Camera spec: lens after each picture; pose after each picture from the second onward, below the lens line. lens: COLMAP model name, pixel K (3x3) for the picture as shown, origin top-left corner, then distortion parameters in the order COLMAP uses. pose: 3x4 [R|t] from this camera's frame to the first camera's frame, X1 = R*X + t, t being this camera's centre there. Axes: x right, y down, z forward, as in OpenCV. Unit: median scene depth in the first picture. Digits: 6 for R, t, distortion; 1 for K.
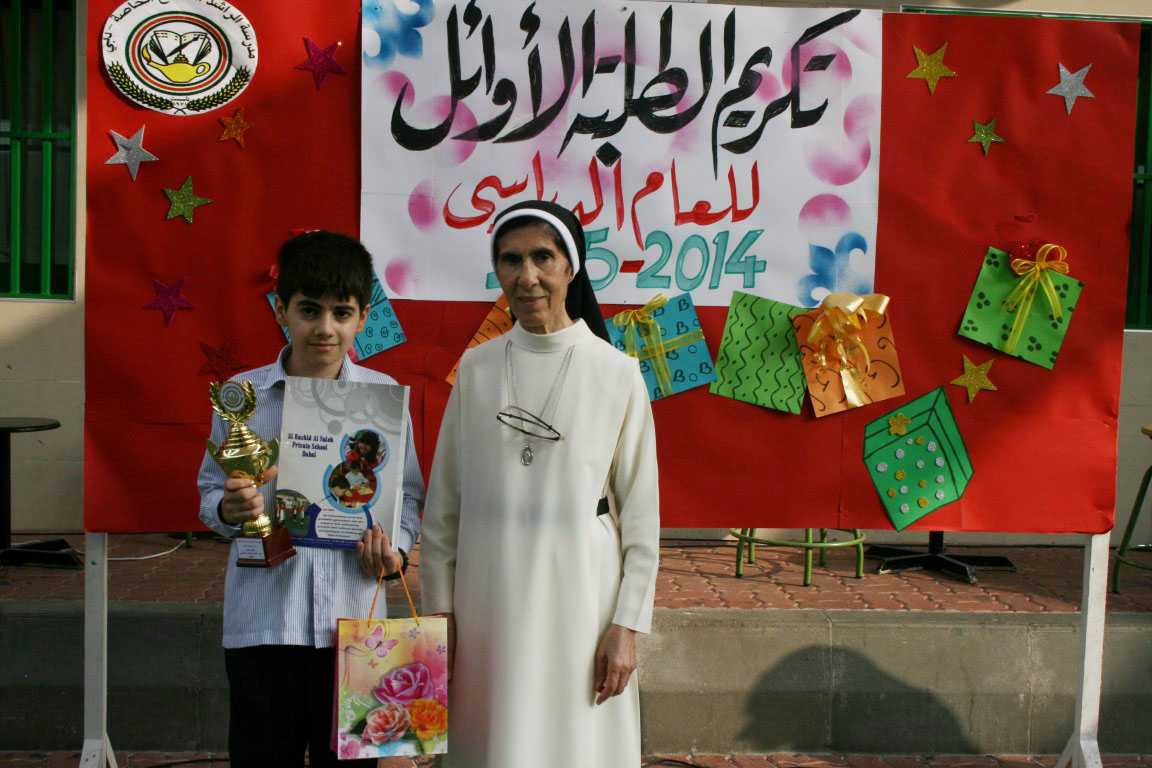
lens RADIAL K [[1442.0, 0, 577.6], [0, 1442.0, 383.8], [0, 0, 1]] dist [-0.046554, 0.024436]
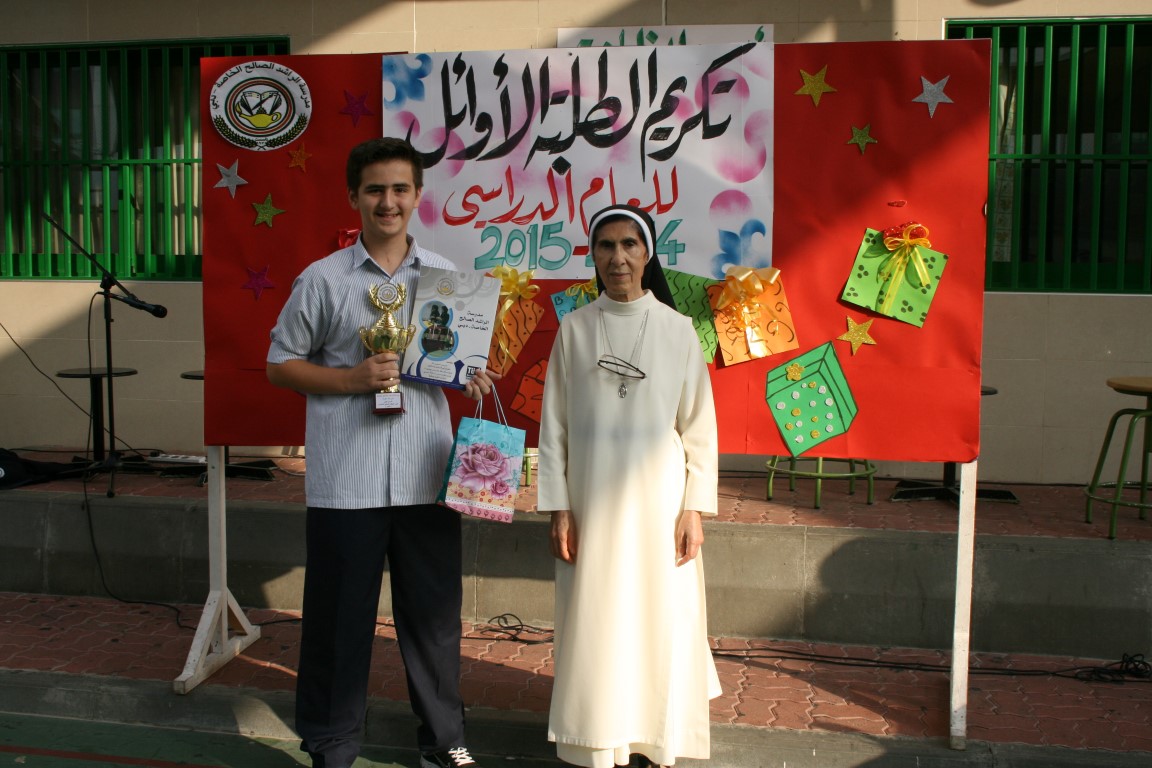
lens RADIAL K [[1291.4, 0, 579.4], [0, 1291.4, 386.7], [0, 0, 1]] dist [-0.077000, 0.009538]
pose [[0.965865, 0.004786, -0.259003, 0.341756], [0.002227, 0.999639, 0.026778, 0.011116], [0.259038, -0.026441, 0.965505, -0.137514]]
